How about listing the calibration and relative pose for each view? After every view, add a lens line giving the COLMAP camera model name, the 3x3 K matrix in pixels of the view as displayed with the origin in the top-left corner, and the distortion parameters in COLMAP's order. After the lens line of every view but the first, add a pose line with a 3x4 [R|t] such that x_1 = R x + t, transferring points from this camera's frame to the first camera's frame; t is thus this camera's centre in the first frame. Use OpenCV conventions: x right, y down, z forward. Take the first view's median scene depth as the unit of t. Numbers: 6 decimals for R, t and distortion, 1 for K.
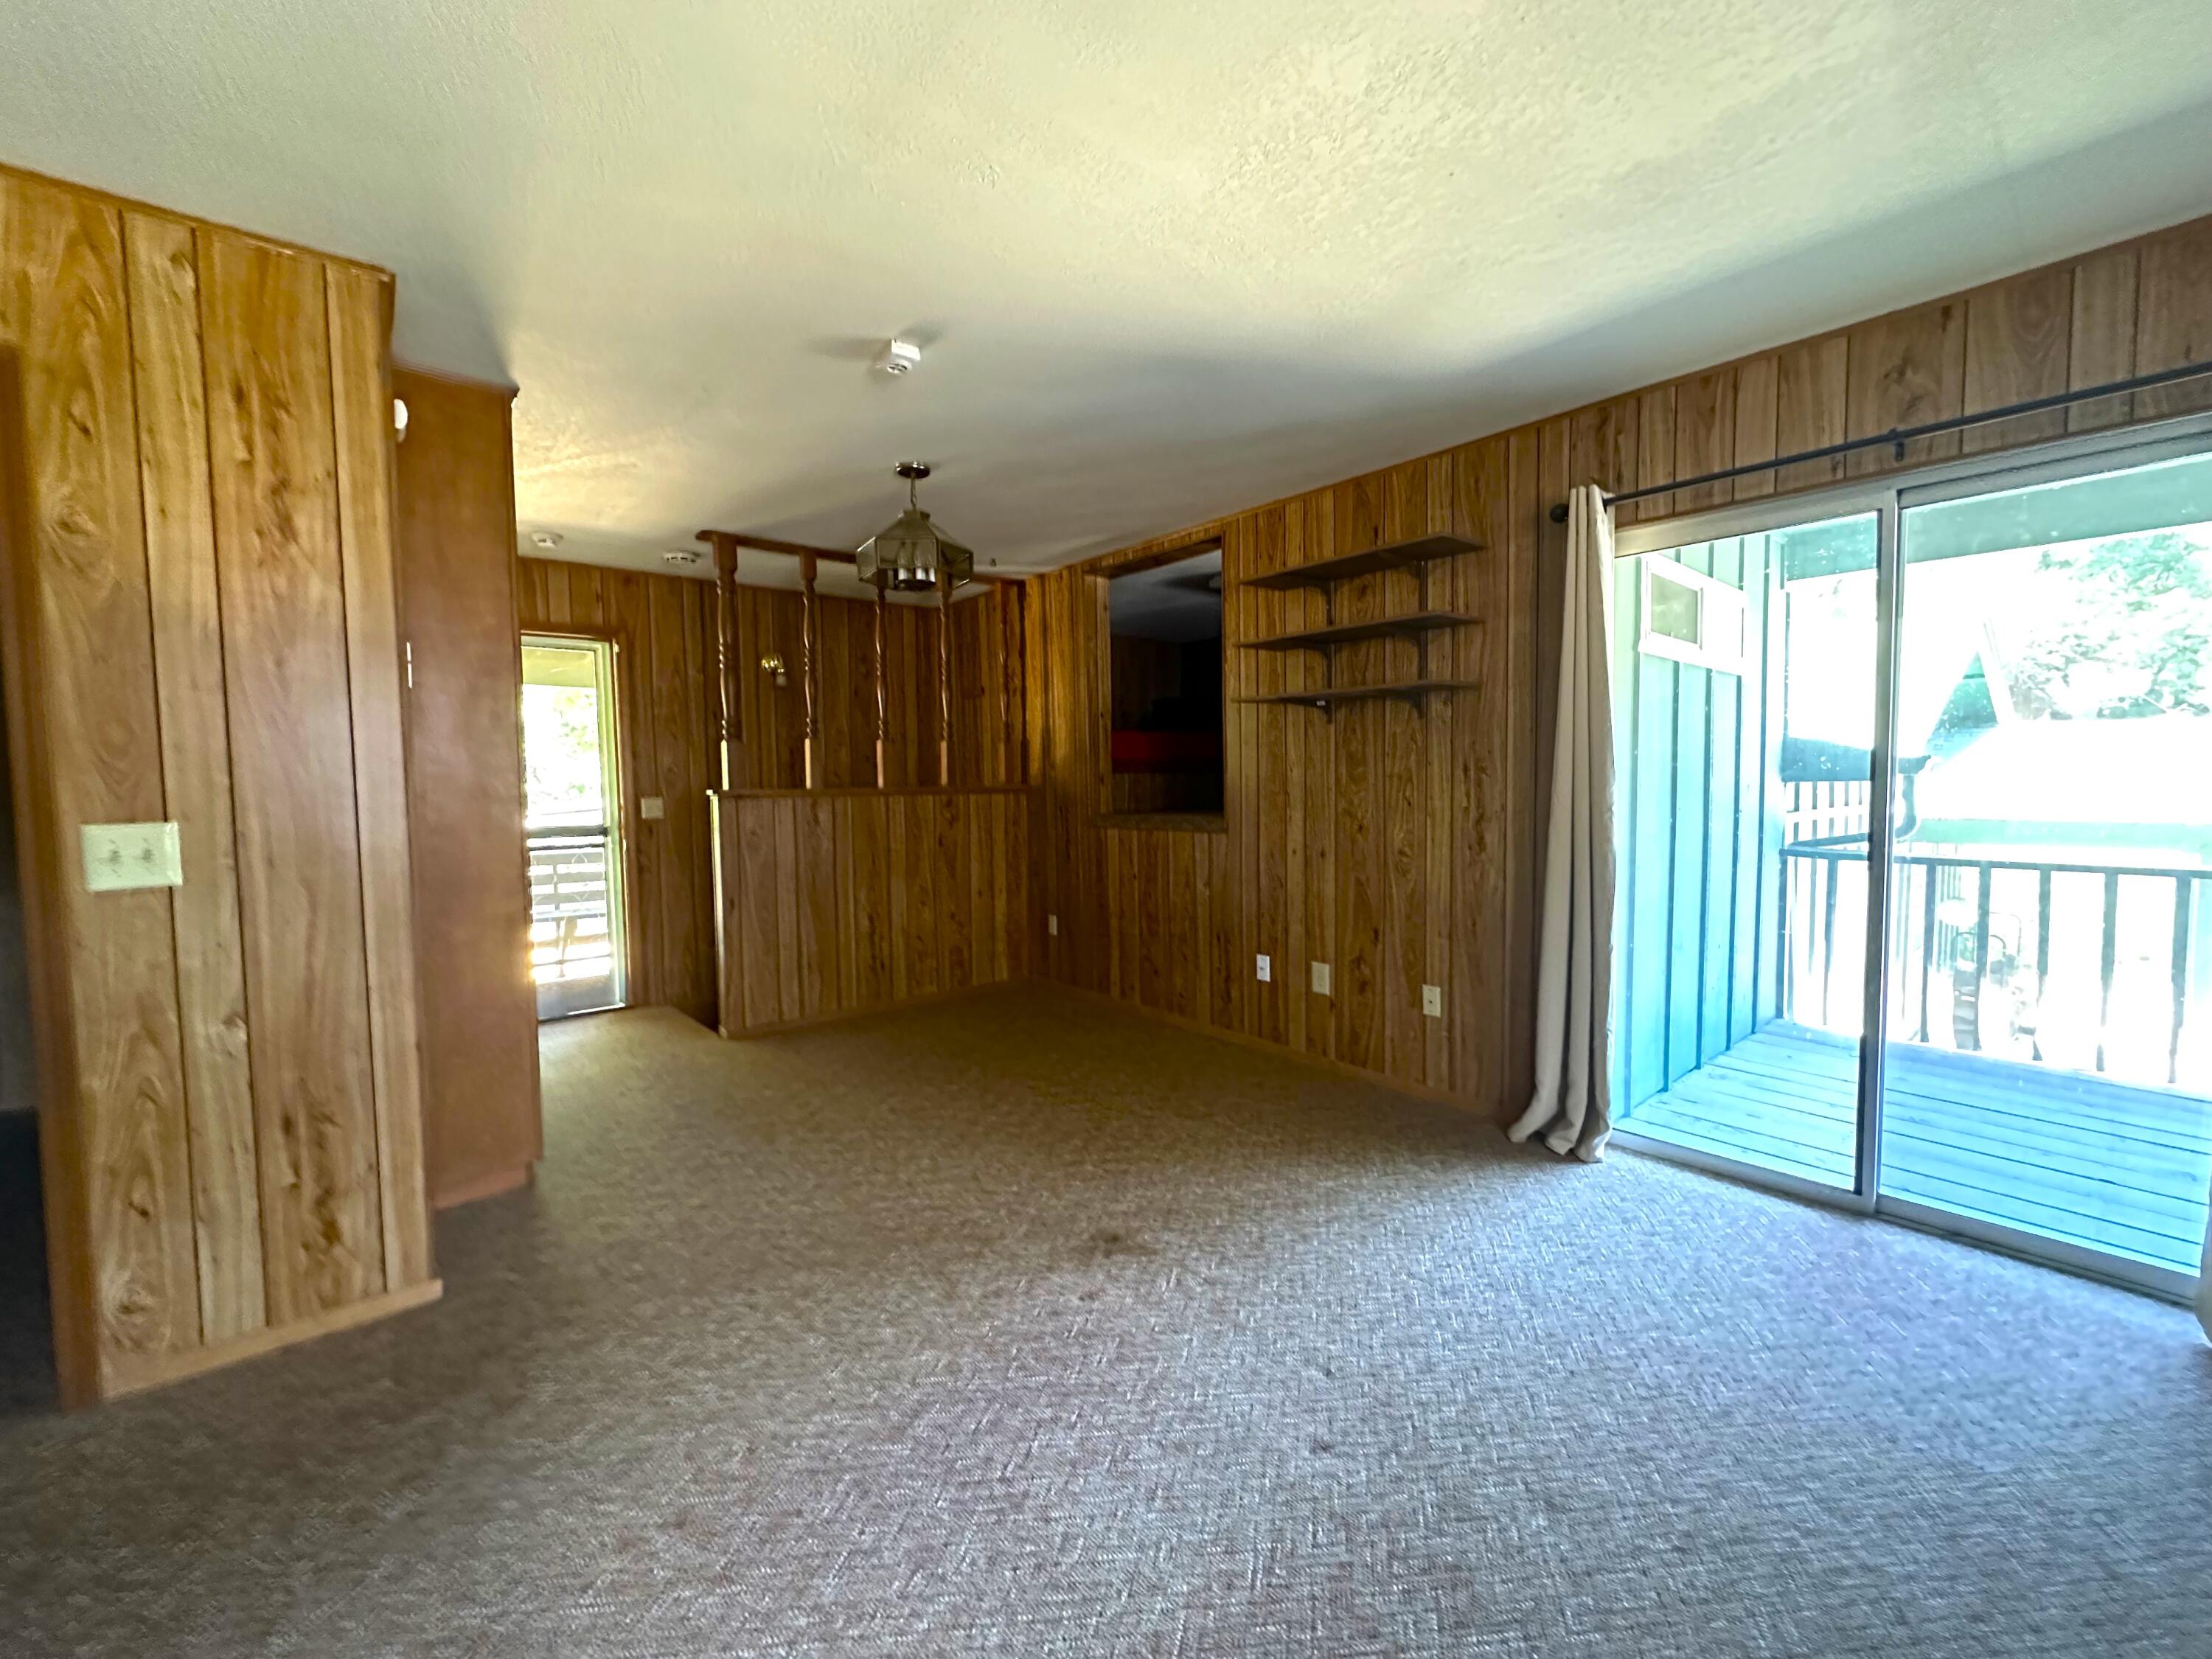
lens RADIAL K [[884.2, 0, 1104.1], [0, 884.2, 827.8], [0, 0, 1]] dist [-0.002107, 0.000154]
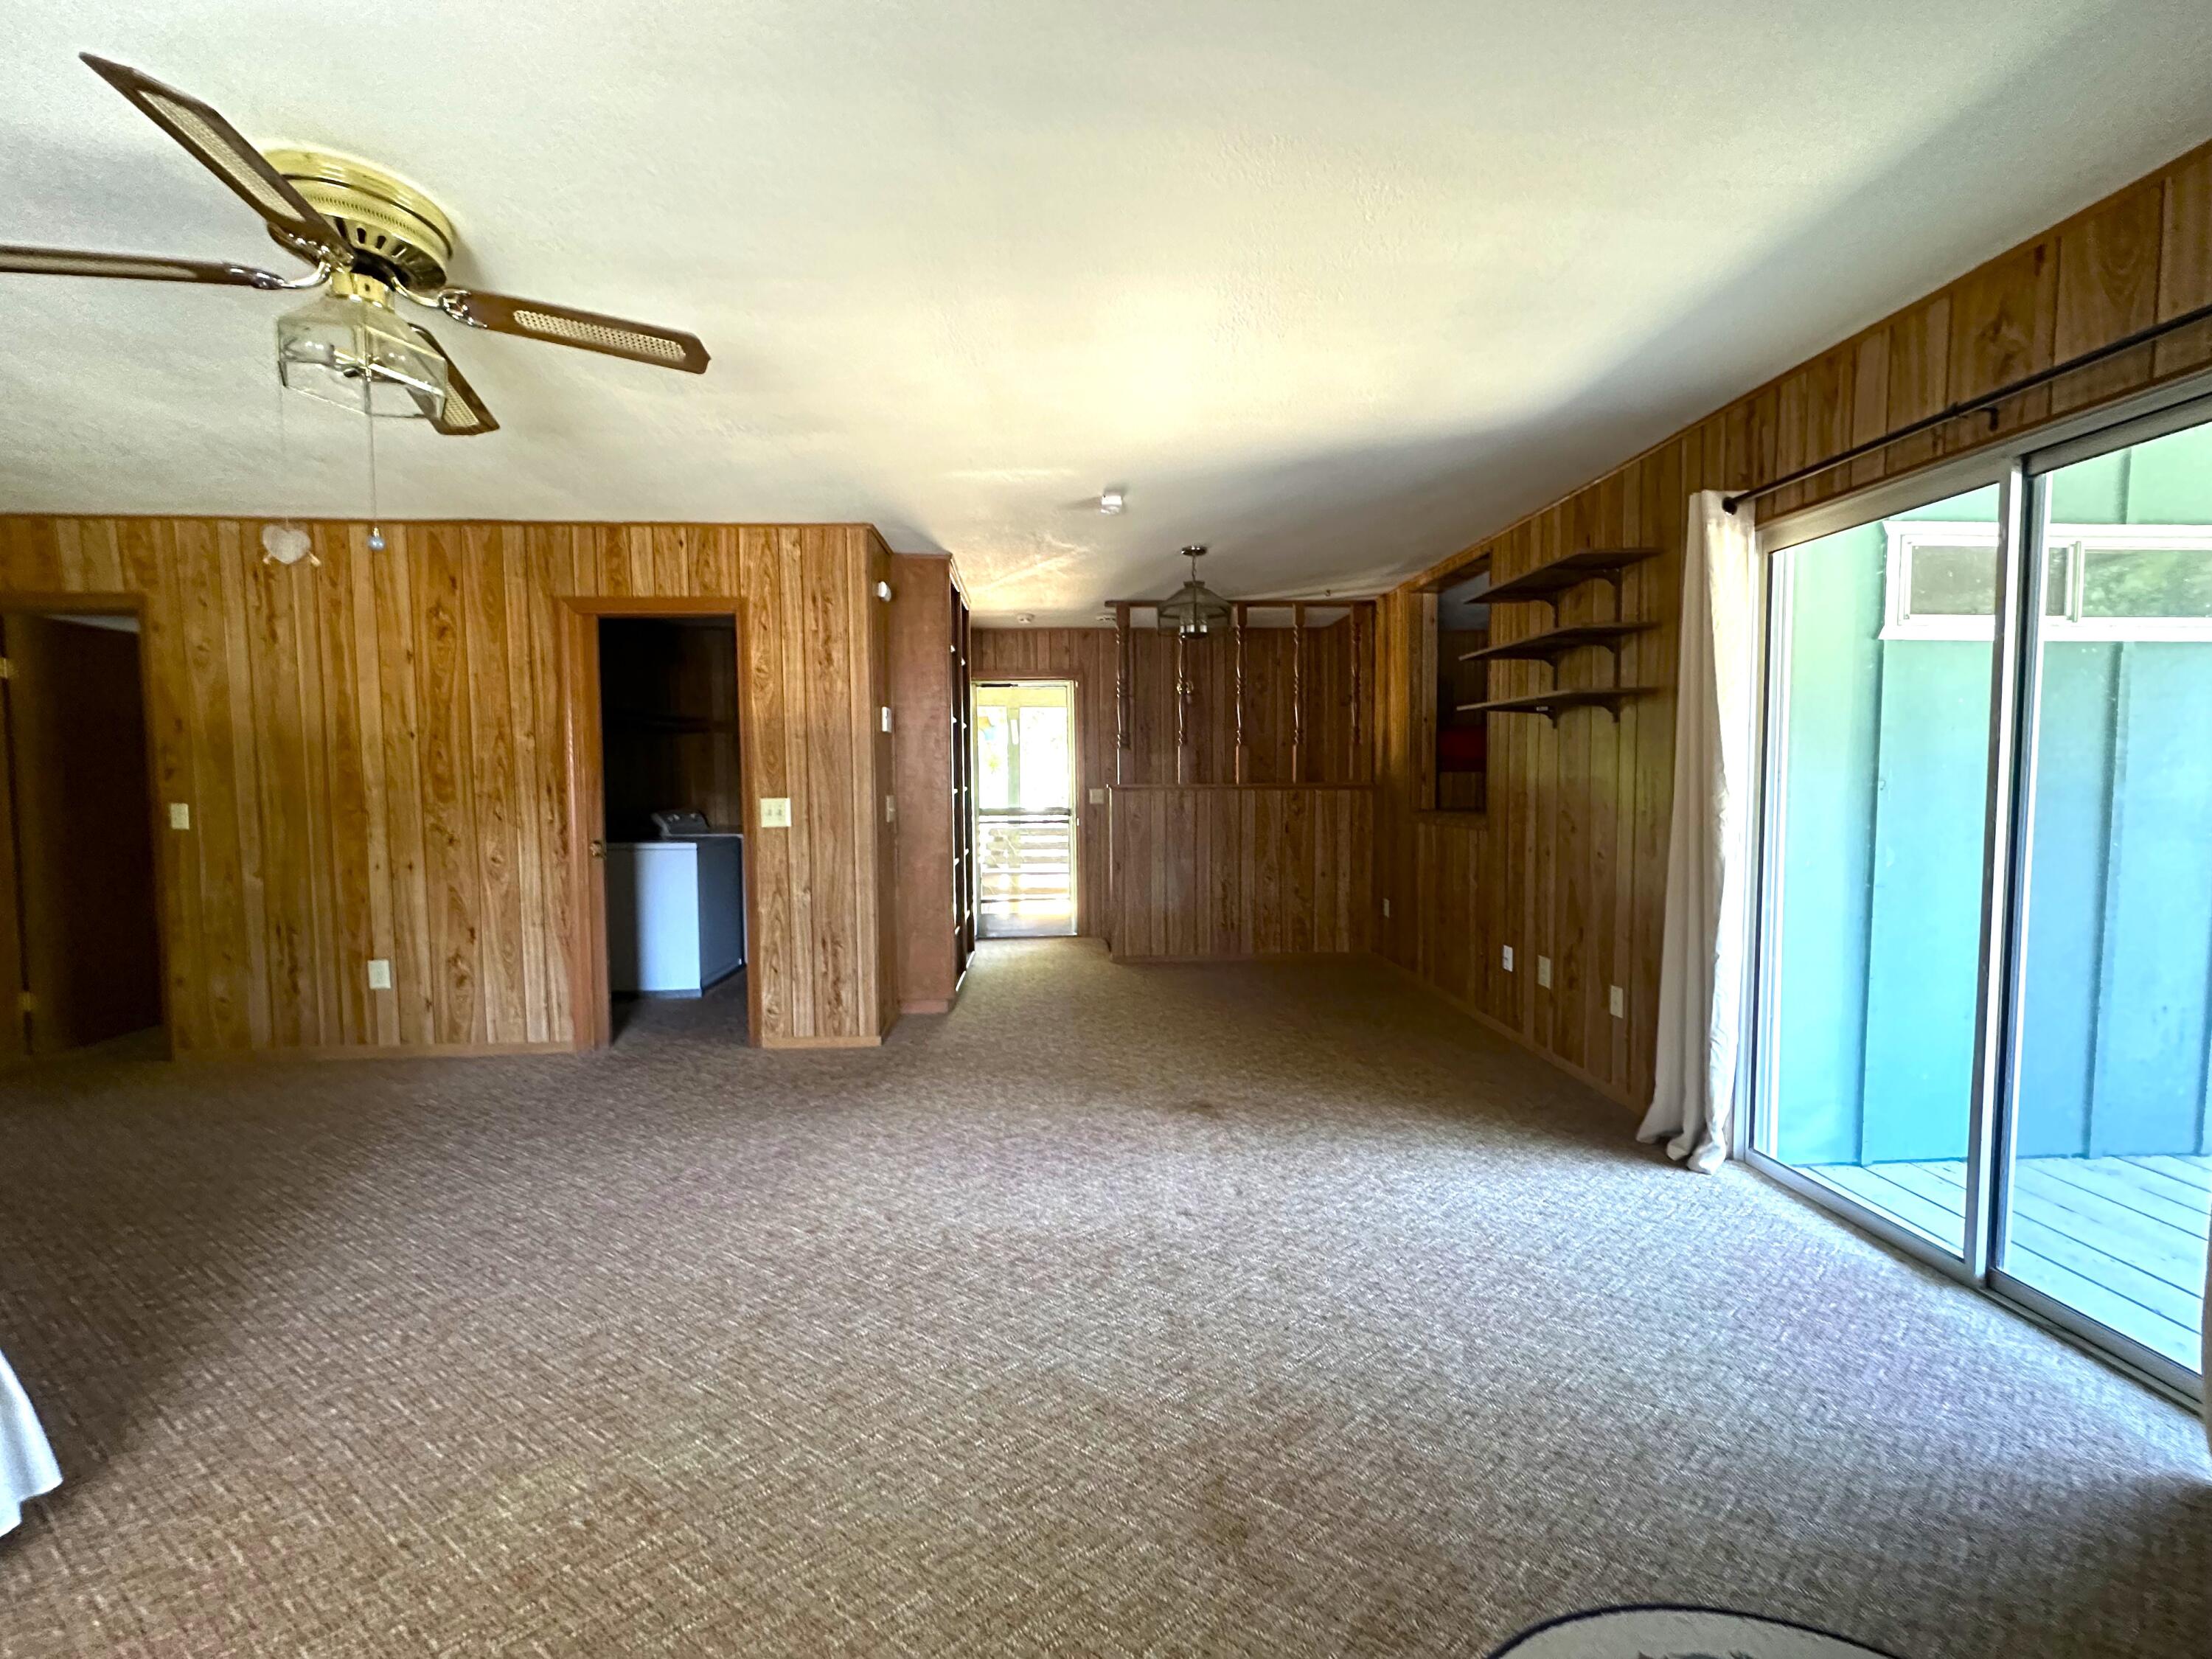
lens RADIAL K [[881.4, 0, 1104.9], [0, 881.4, 830.3], [0, 0, 1]] dist [-0.003539, 0.000231]
pose [[0.797182, 0.043114, -0.602198, 0.649296], [-0.035647, 0.999068, 0.024338, -0.004983], [0.602686, 0.002065, 0.797976, -0.205307]]
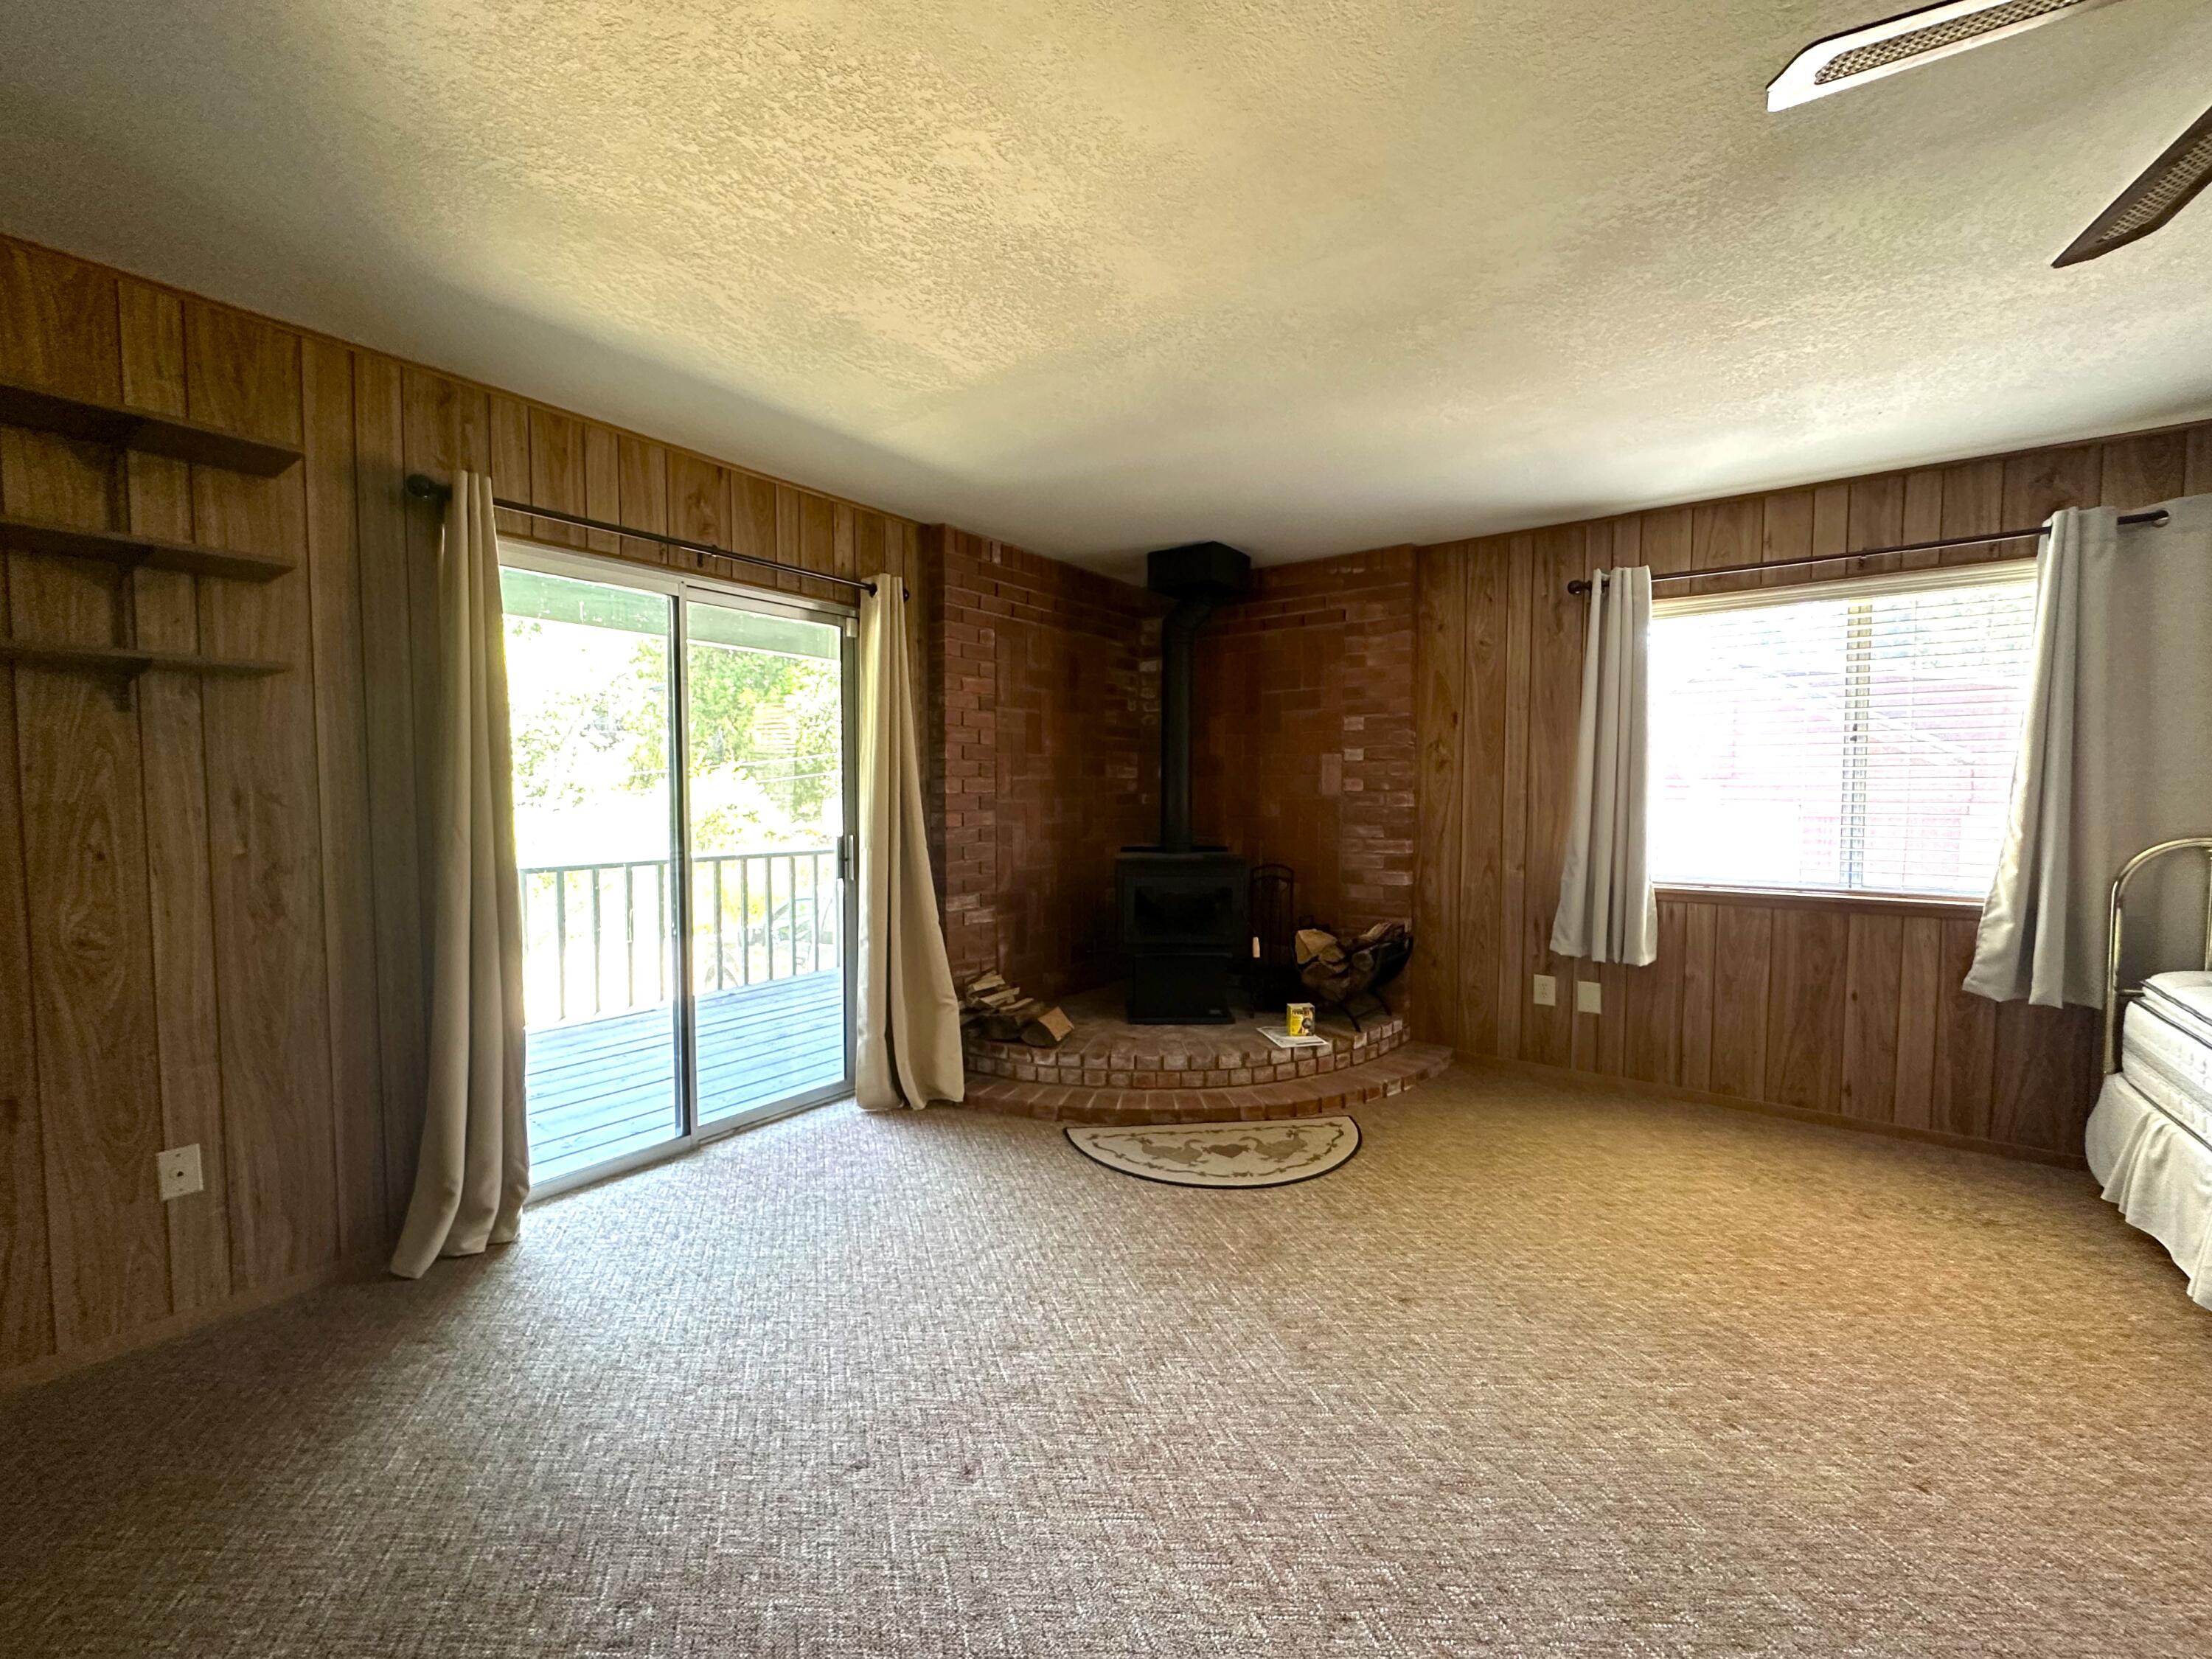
lens RADIAL K [[881.4, 0, 1104.9], [0, 881.4, 830.3], [0, 0, 1]] dist [-0.003539, 0.000231]
pose [[-0.224652, -0.039029, 0.973657, -0.467743], [0.051709, 0.997312, 0.051908, -0.052529], [-0.973066, 0.062008, -0.222030, 0.639131]]
